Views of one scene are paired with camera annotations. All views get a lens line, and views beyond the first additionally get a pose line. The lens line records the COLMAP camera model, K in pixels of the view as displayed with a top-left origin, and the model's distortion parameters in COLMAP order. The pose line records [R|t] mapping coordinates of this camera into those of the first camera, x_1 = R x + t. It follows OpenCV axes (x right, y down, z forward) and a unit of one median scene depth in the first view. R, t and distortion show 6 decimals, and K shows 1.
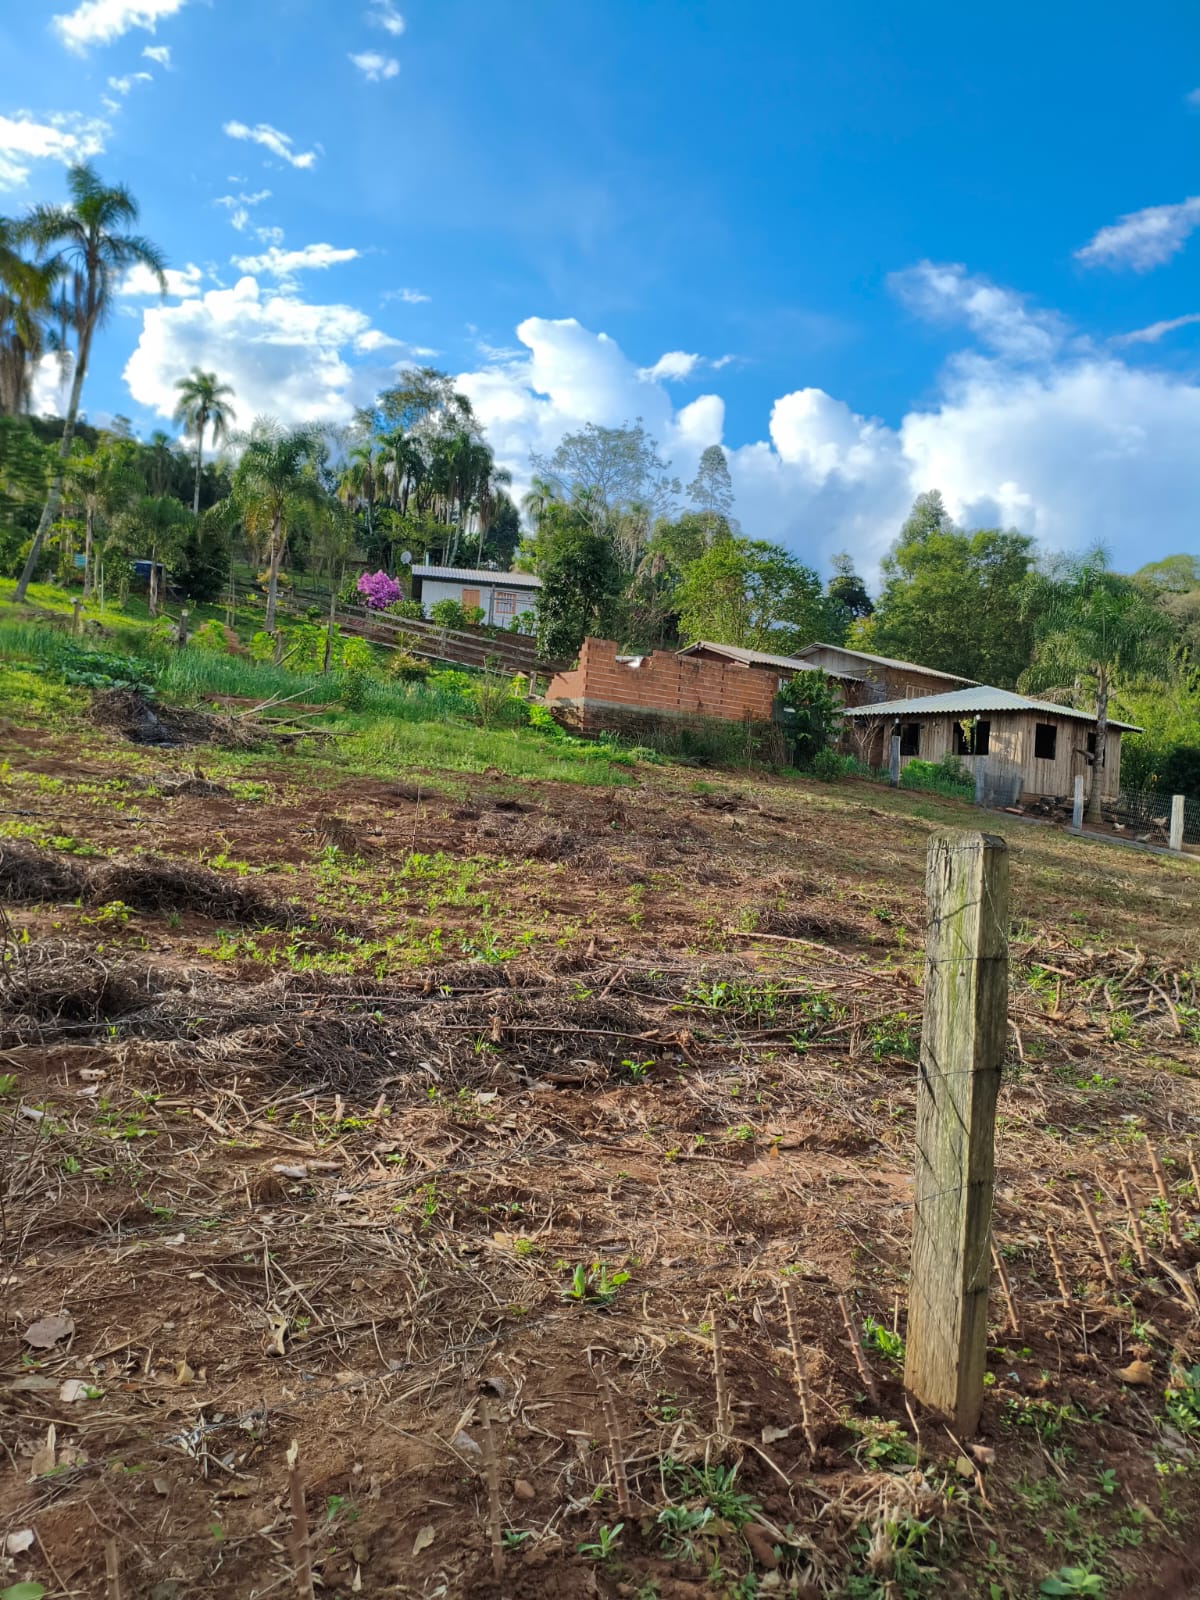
lens RADIAL K [[1248.9, 0, 601.9], [0, 1248.9, 782.0], [0, 0, 1]] dist [0.043614, -0.063025]
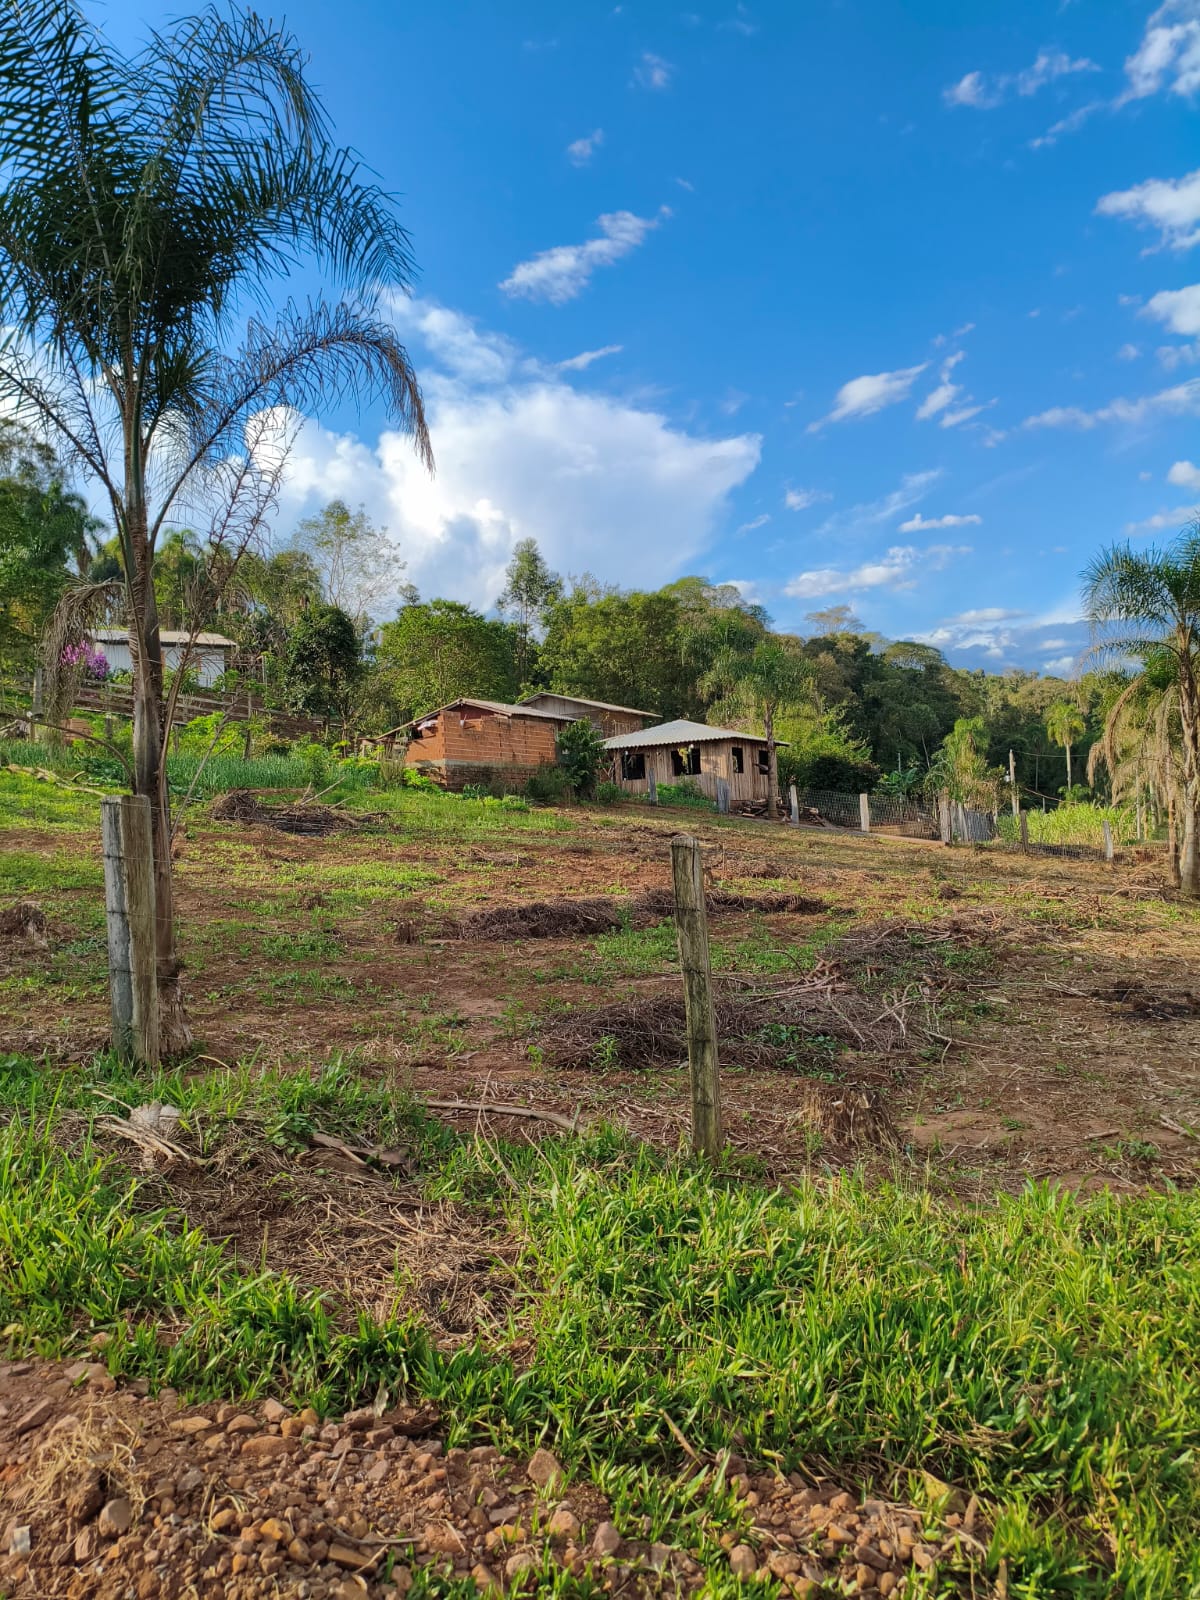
lens RADIAL K [[1248.9, 0, 594.8], [0, 1248.9, 791.5], [0, 0, 1]] dist [0.043614, -0.063025]
pose [[0.921794, -0.092233, 0.376550, -0.268494], [0.093309, 0.995518, 0.015425, -0.031738], [-0.376285, 0.020917, 0.926268, -0.154802]]
